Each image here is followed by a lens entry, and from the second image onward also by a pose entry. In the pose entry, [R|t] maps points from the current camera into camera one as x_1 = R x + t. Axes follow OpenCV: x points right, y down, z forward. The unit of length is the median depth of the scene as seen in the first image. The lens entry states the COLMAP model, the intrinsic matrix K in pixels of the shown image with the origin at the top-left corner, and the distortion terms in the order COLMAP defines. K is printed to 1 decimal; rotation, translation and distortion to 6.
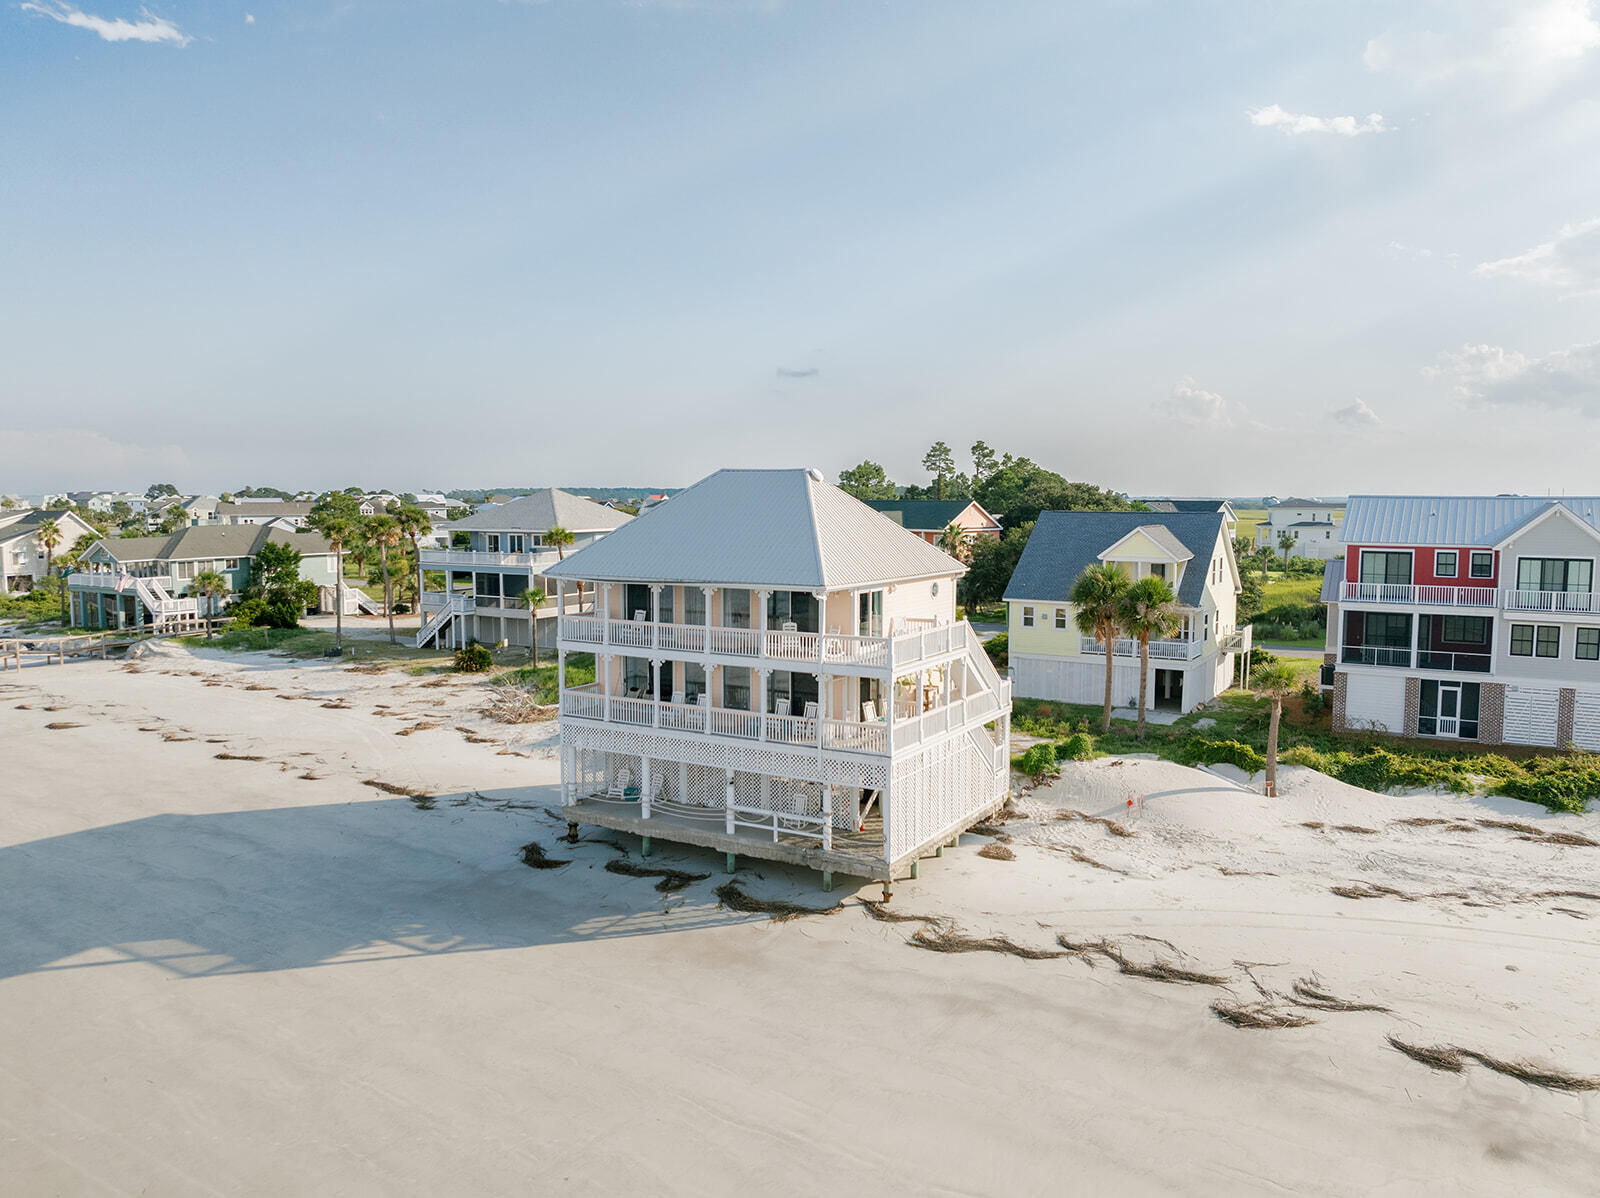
lens RADIAL K [[1172.5, 0, 800.0], [0, 1172.5, 599.0], [0, 0, 1]] dist [-0.003075, -0.067752]
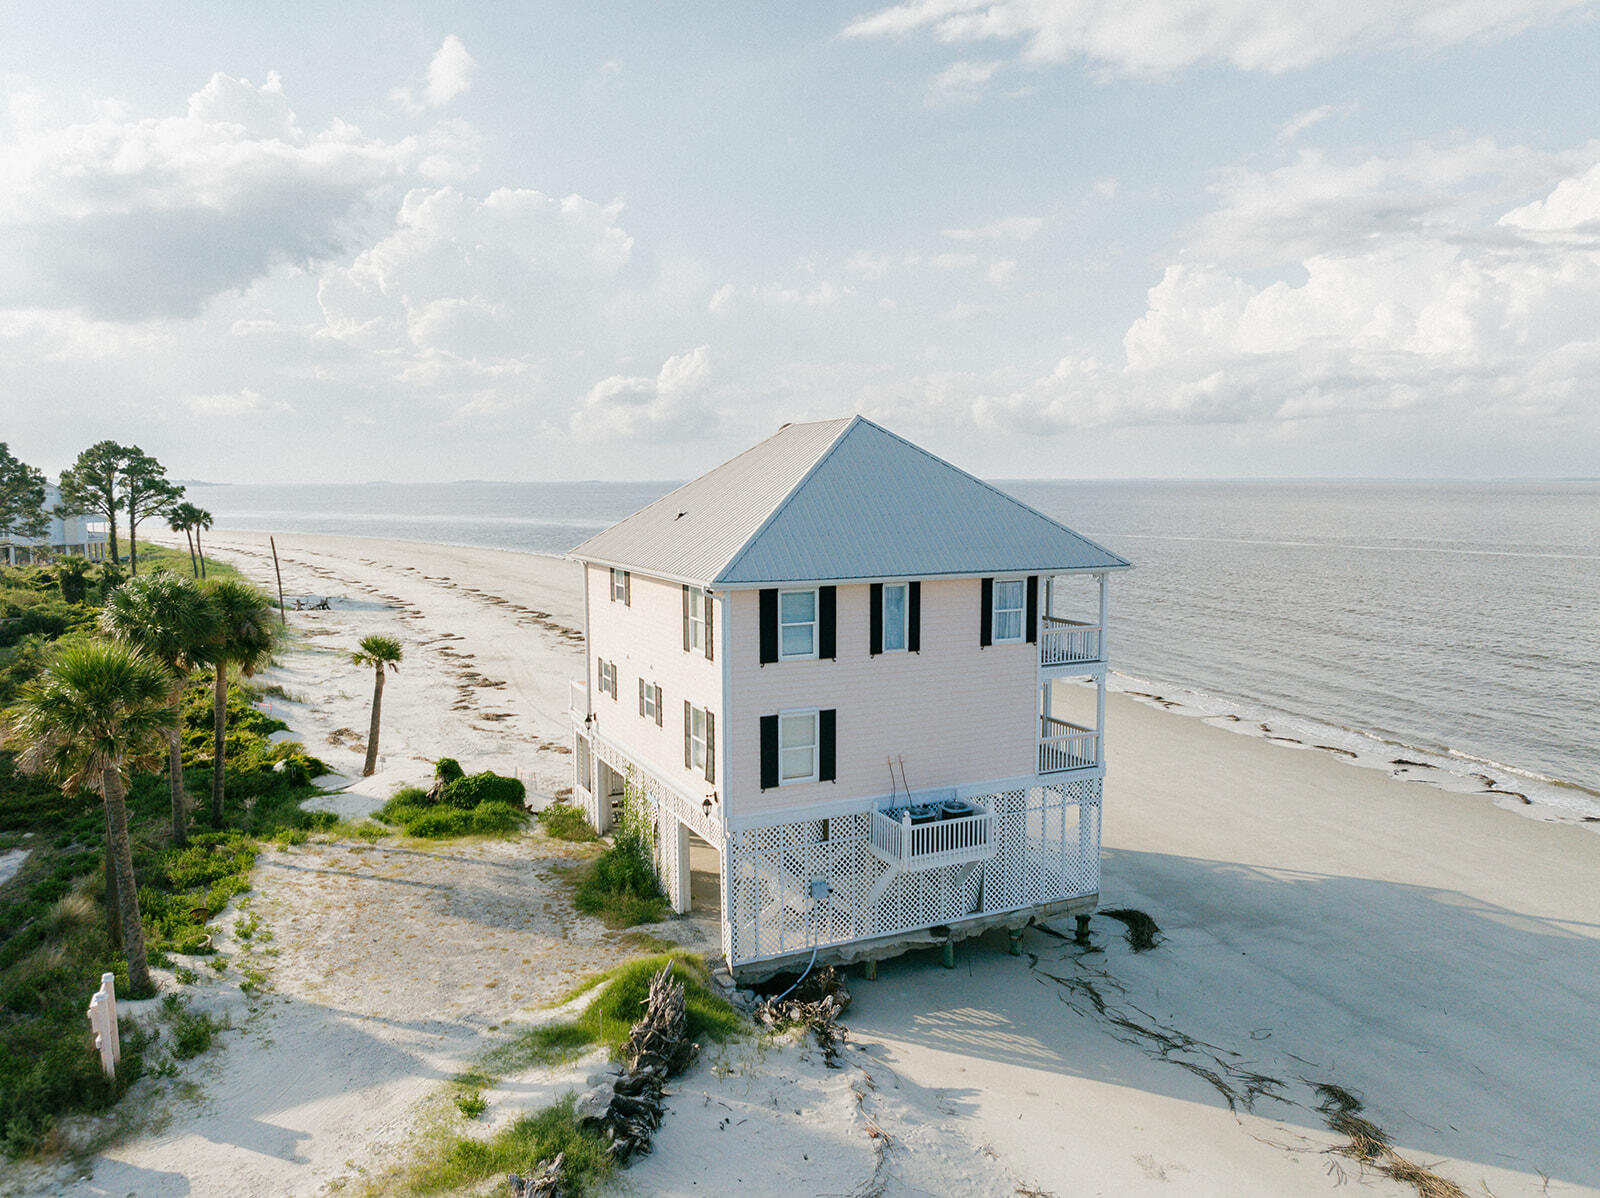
lens RADIAL K [[1175.5, 0, 800.0], [0, 1175.5, 599.0], [0, 0, 1]] dist [-0.003283, -0.003795]
pose [[-0.833749, -0.056234, 0.549272, -0.438876], [0.054847, 0.981445, 0.183733, -0.141354], [-0.549412, 0.183314, -0.815195, 1.668675]]
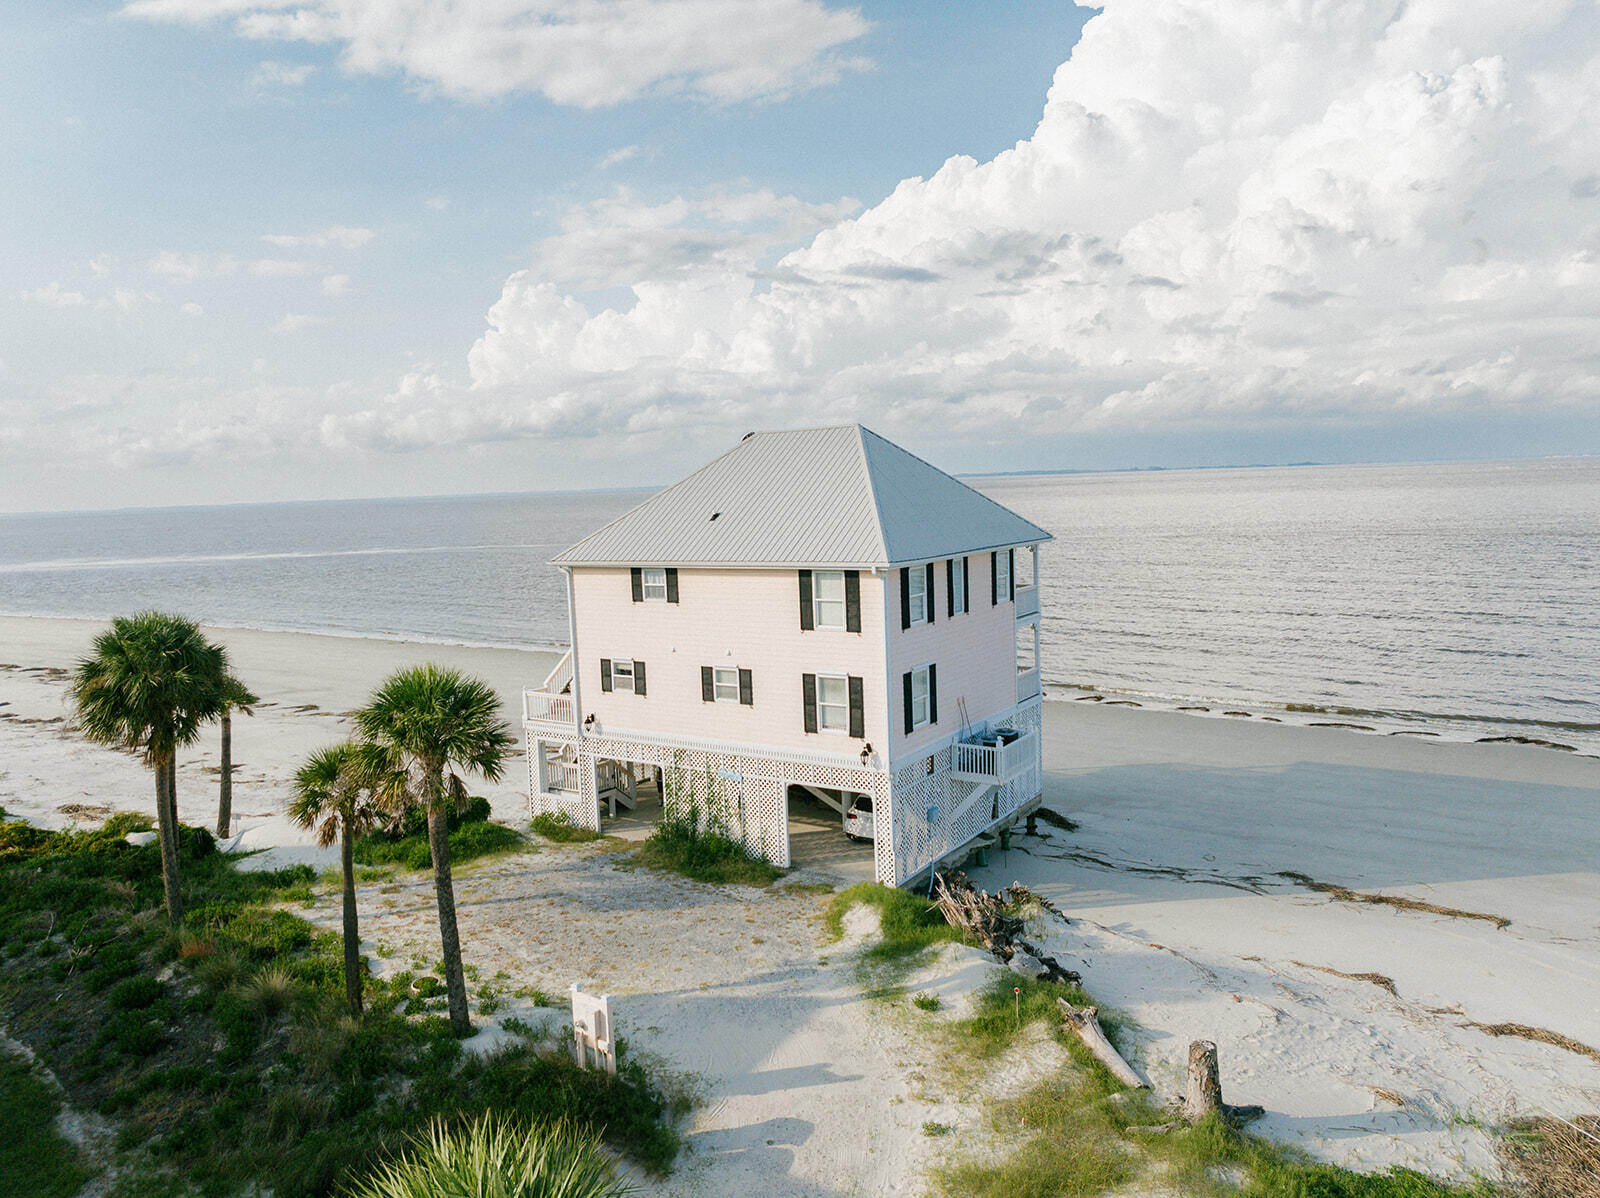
lens RADIAL K [[1172.5, 0, 800.0], [0, 1172.5, 599.0], [0, 0, 1]] dist [-0.003075, -0.067752]
pose [[-0.998276, 0.032140, 0.049122, -0.064813], [0.041261, 0.979394, 0.197701, -0.163093], [-0.041756, 0.199387, -0.979031, 1.898990]]
